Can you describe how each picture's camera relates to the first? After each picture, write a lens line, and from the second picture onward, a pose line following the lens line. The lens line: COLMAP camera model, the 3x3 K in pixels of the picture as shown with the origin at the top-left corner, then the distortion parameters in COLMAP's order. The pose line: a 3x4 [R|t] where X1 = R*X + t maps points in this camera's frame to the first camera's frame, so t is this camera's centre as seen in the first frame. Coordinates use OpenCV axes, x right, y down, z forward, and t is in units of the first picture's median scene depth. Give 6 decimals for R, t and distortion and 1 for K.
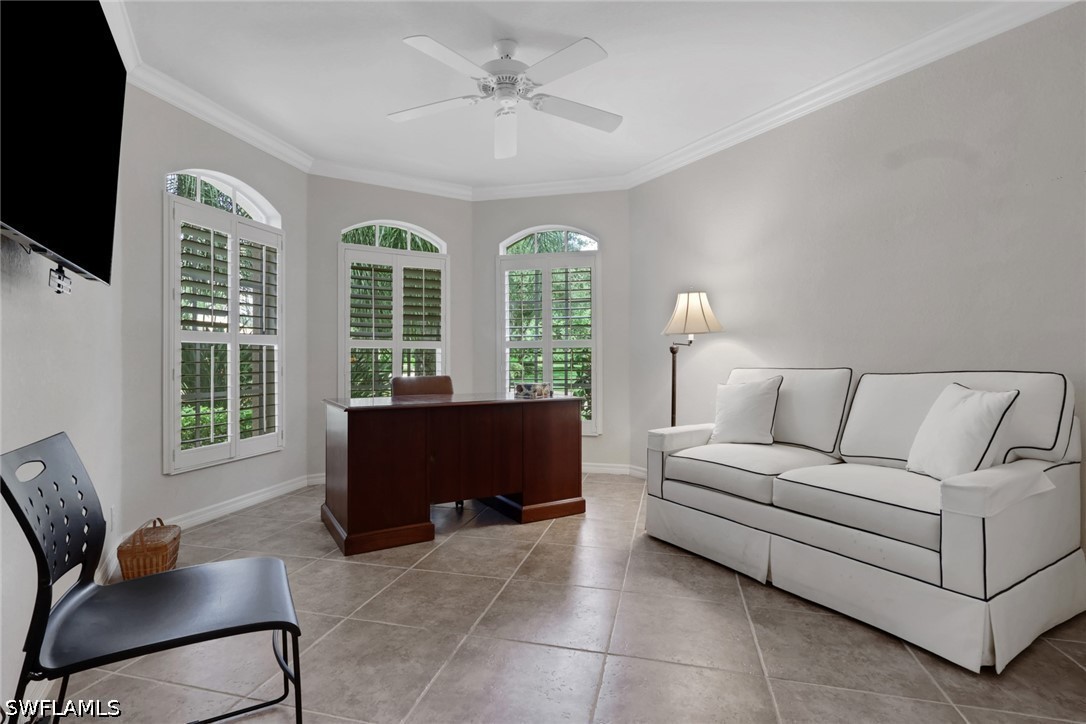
lens RADIAL K [[521.2, 0, 539.4], [0, 521.2, 359.9], [0, 0, 1]] dist [0.003749, 0.000444]
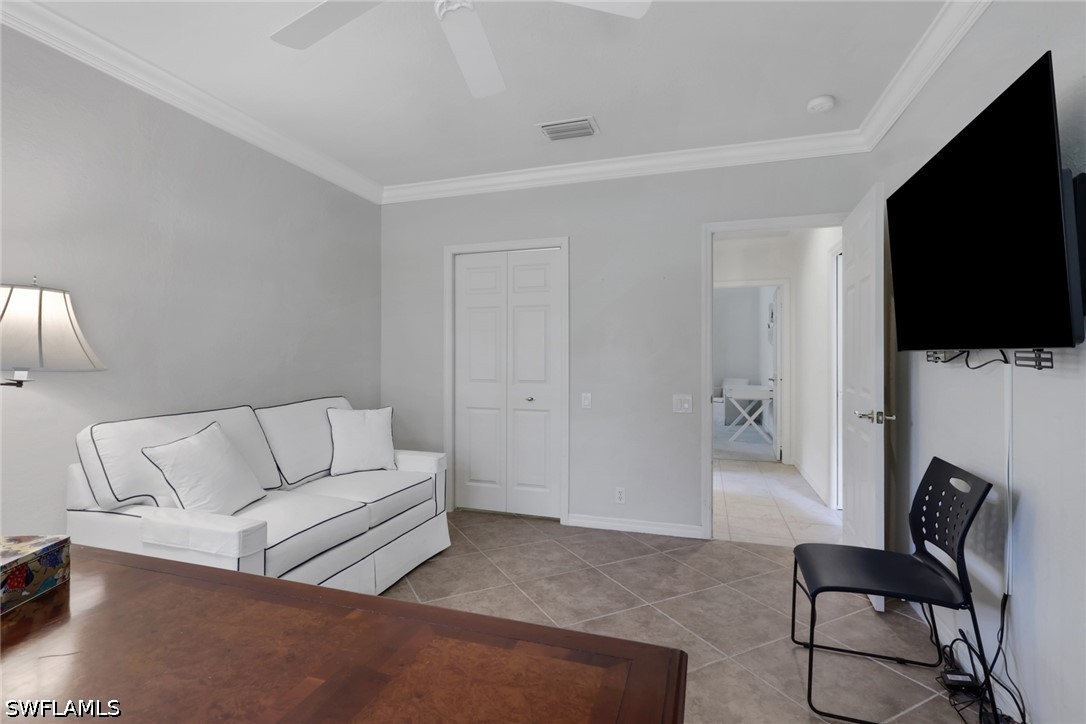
lens RADIAL K [[521.2, 0, 539.1], [0, 521.2, 359.2], [0, 0, 1]] dist [0.003749, 0.000444]
pose [[-0.653821, -0.005715, 0.756627, -0.906603], [0.000524, 0.999968, 0.008005, -0.134316], [-0.756649, 0.005631, -0.653797, 2.074499]]
